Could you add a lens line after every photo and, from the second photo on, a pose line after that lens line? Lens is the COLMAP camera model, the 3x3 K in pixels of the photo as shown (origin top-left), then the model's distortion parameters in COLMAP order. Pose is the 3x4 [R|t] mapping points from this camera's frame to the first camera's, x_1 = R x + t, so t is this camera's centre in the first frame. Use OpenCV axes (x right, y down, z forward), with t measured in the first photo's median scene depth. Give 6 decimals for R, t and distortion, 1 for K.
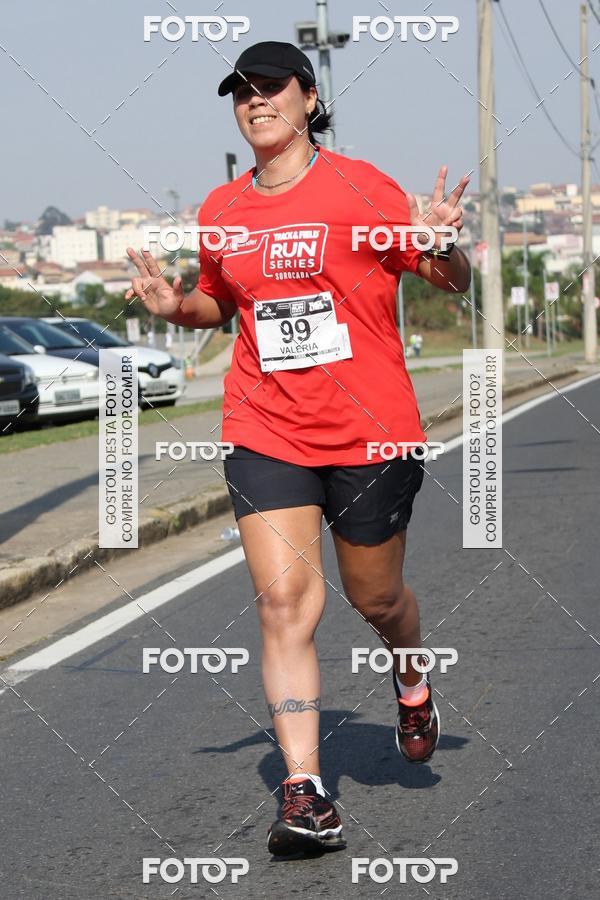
lens RADIAL K [[3017.6, 0, 210.0], [0, 3017.6, 453.0], [0, 0, 1]] dist [0.142090, -0.479570]
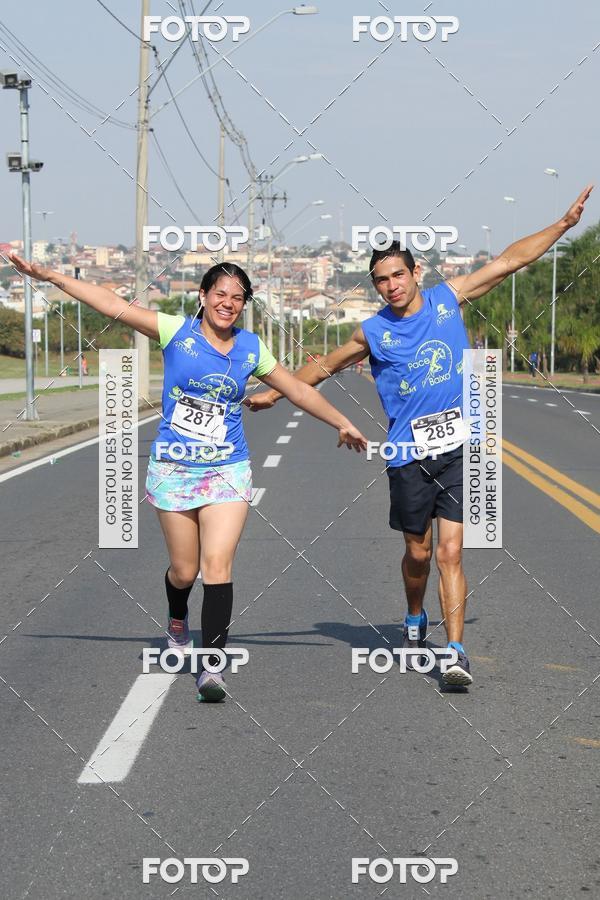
lens RADIAL K [[5138.1, 0, 516.8], [0, 5138.1, 616.3], [0, 0, 1]] dist [-0.071467, 14.292321]
pose [[0.991698, 0.036820, 0.123202, -0.026688], [-0.039891, 0.998950, 0.022549, 0.018842], [-0.122242, -0.027276, 0.992125, -1.521275]]
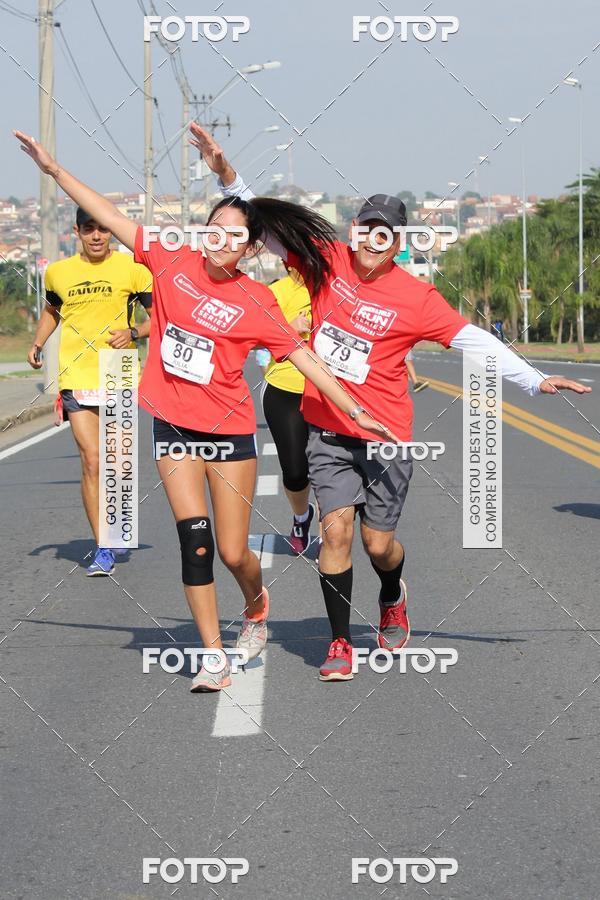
lens RADIAL K [[3411.1, 0, 301.8], [0, 3411.1, 450.1], [0, 0, 1]] dist [0.171541, -0.976469]
pose [[0.989834, 0.011073, 0.141793, 0.013294], [-0.011718, 0.999924, 0.003717, -0.009551], [-0.141741, -0.005341, 0.989889, -0.184481]]
